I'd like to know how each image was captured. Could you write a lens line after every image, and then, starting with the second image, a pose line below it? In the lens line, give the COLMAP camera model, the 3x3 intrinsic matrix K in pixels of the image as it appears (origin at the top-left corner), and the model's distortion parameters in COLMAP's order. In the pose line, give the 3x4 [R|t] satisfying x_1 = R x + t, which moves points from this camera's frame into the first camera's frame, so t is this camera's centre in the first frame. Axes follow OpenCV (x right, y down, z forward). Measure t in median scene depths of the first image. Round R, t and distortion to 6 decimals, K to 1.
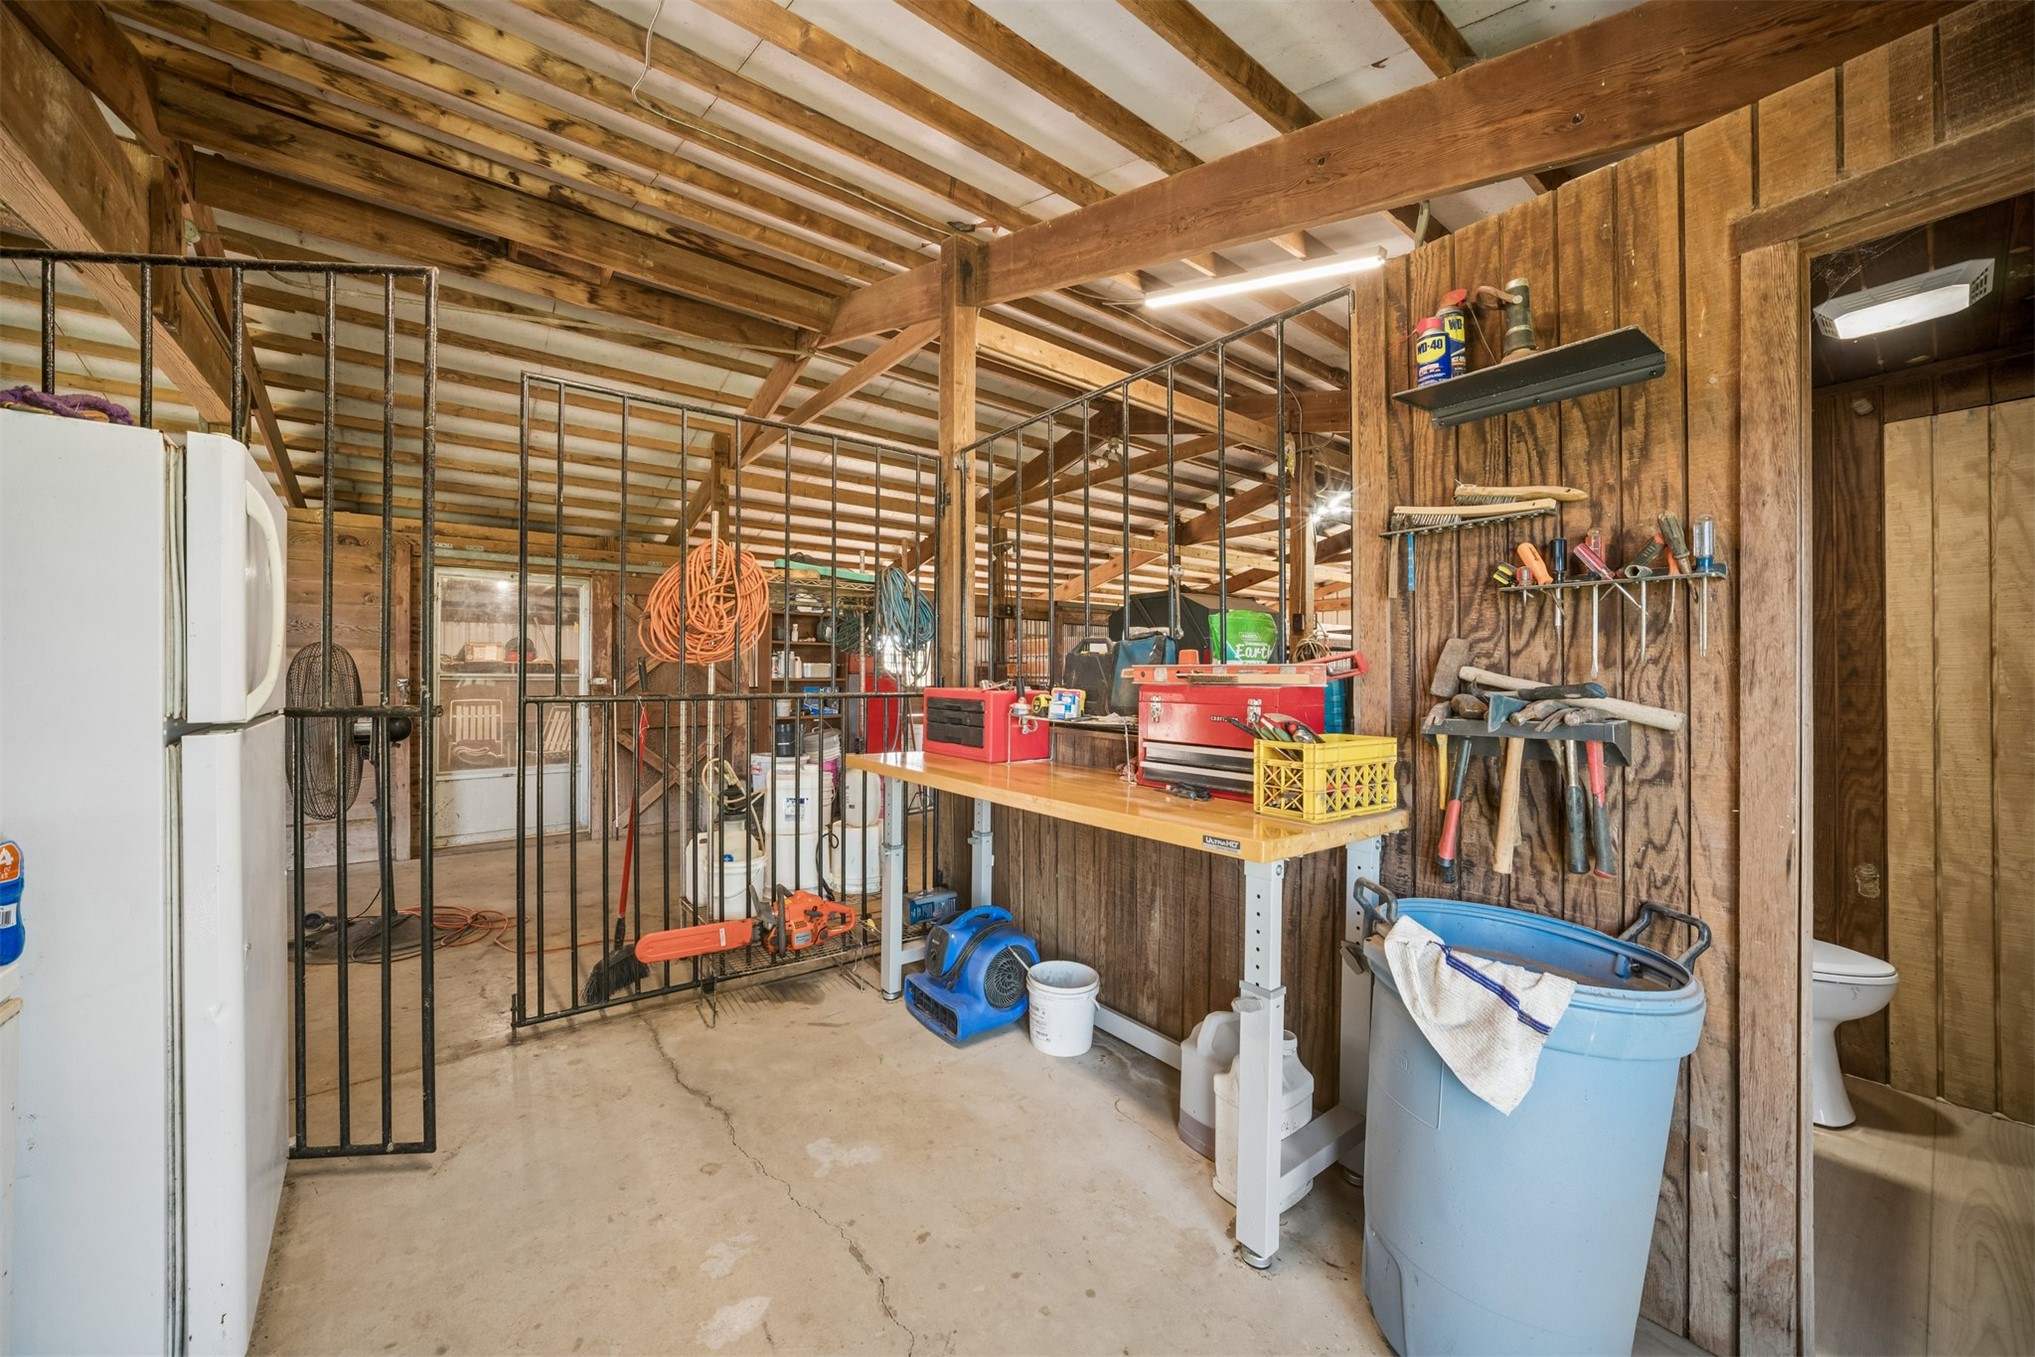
lens RADIAL K [[739.0, 0, 1004.5], [0, 739.0, 672.0], [0, 0, 1]] dist [-0.029729, 0.008022]
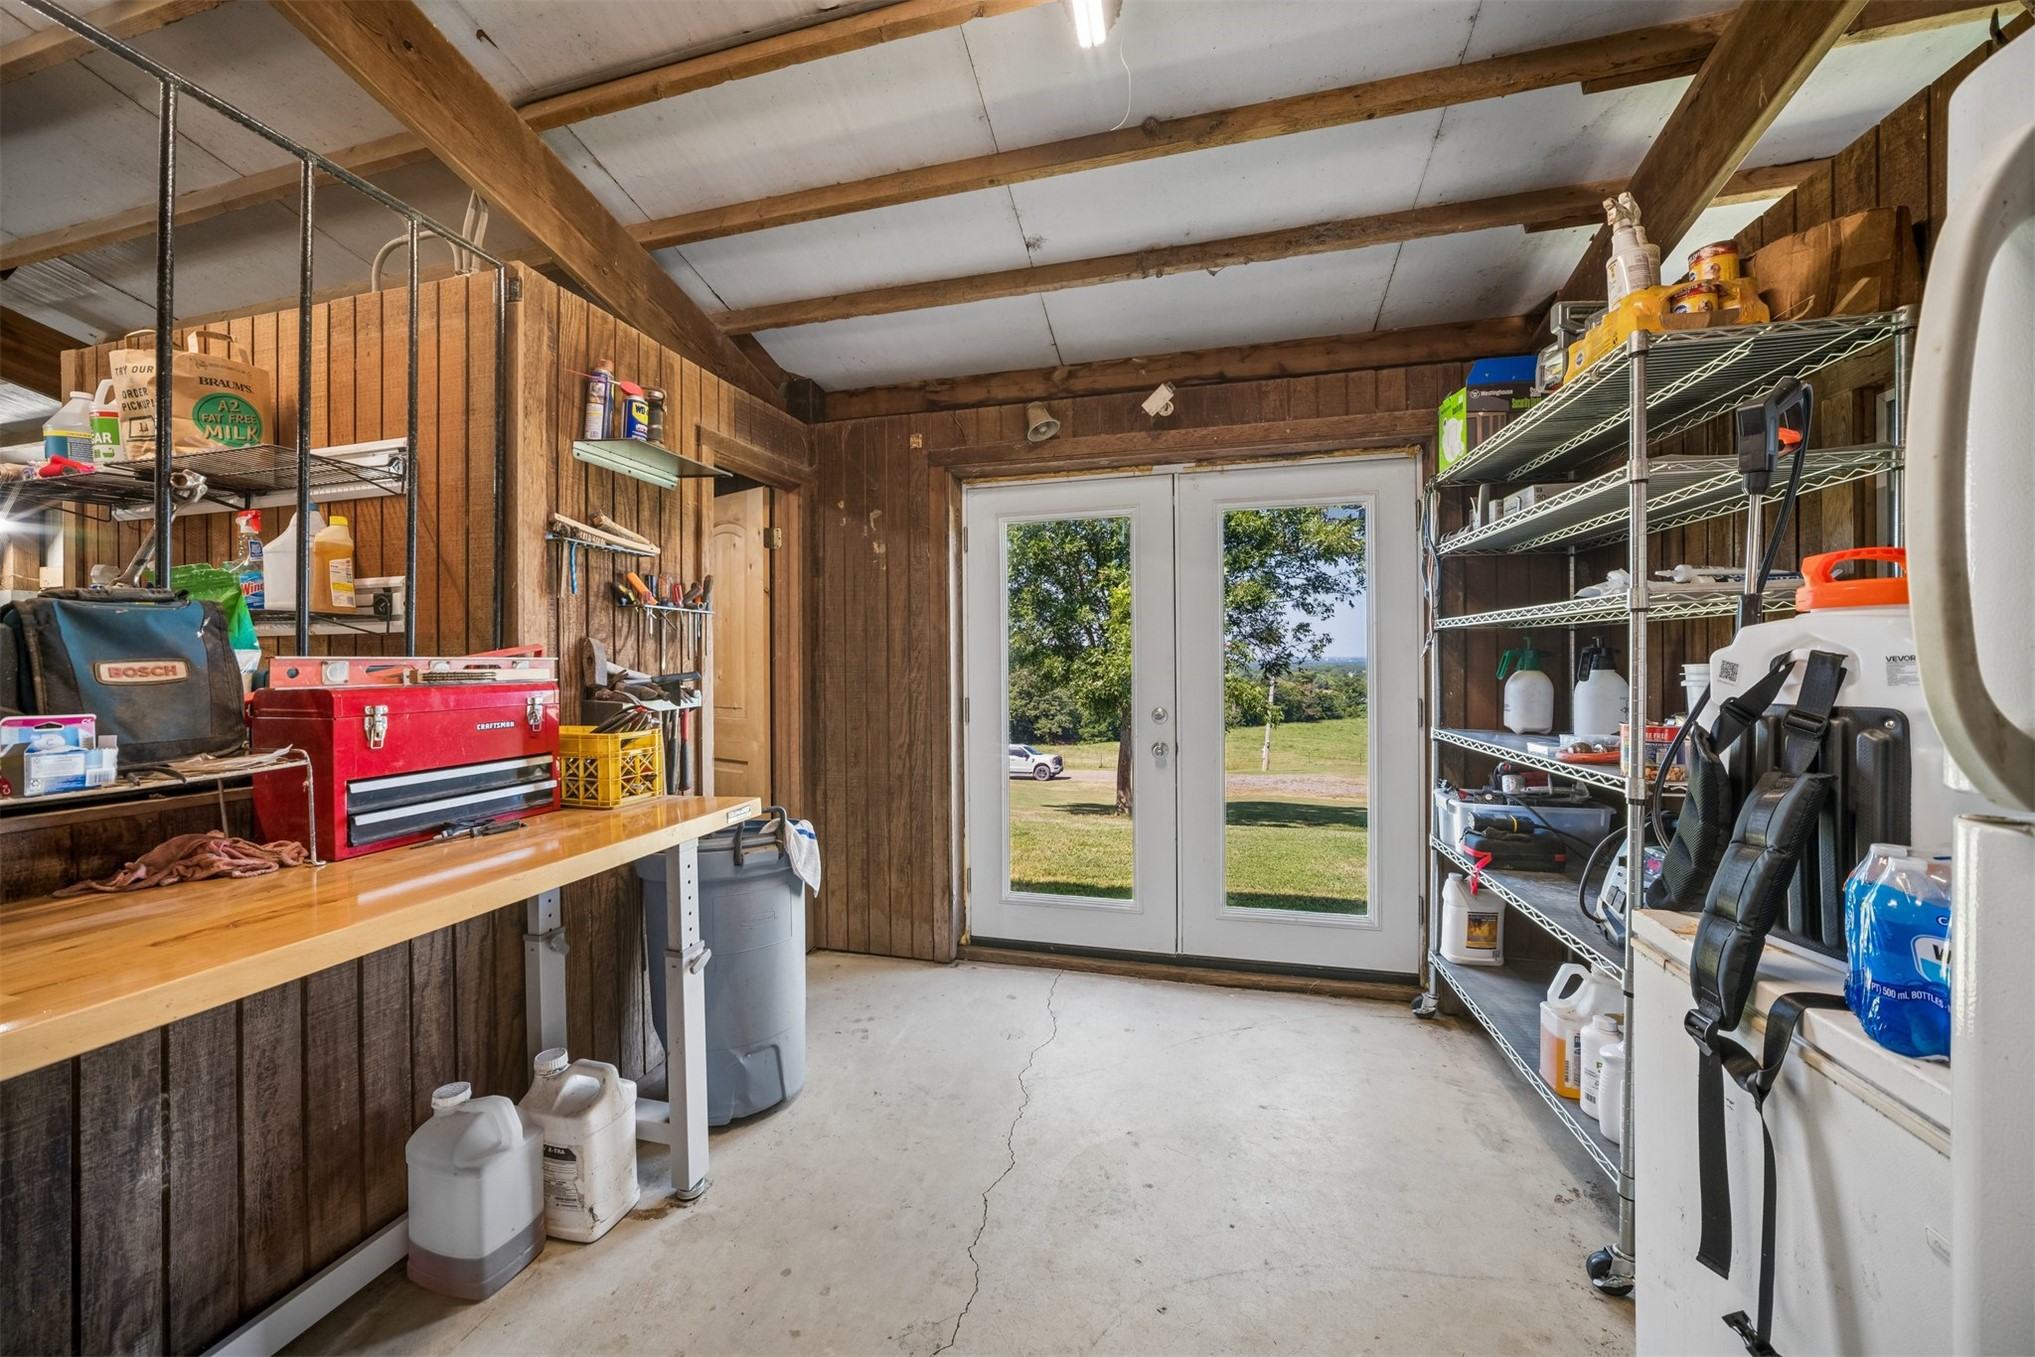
lens RADIAL K [[739.0, 0, 1004.5], [0, 739.0, 672.0], [0, 0, 1]] dist [-0.029729, 0.008022]
pose [[-0.609706, -0.003657, 0.792619, -1.109656], [0.006009, 0.999939, 0.009236, 0.004068], [-0.792605, 0.010394, -0.609647, 1.738417]]
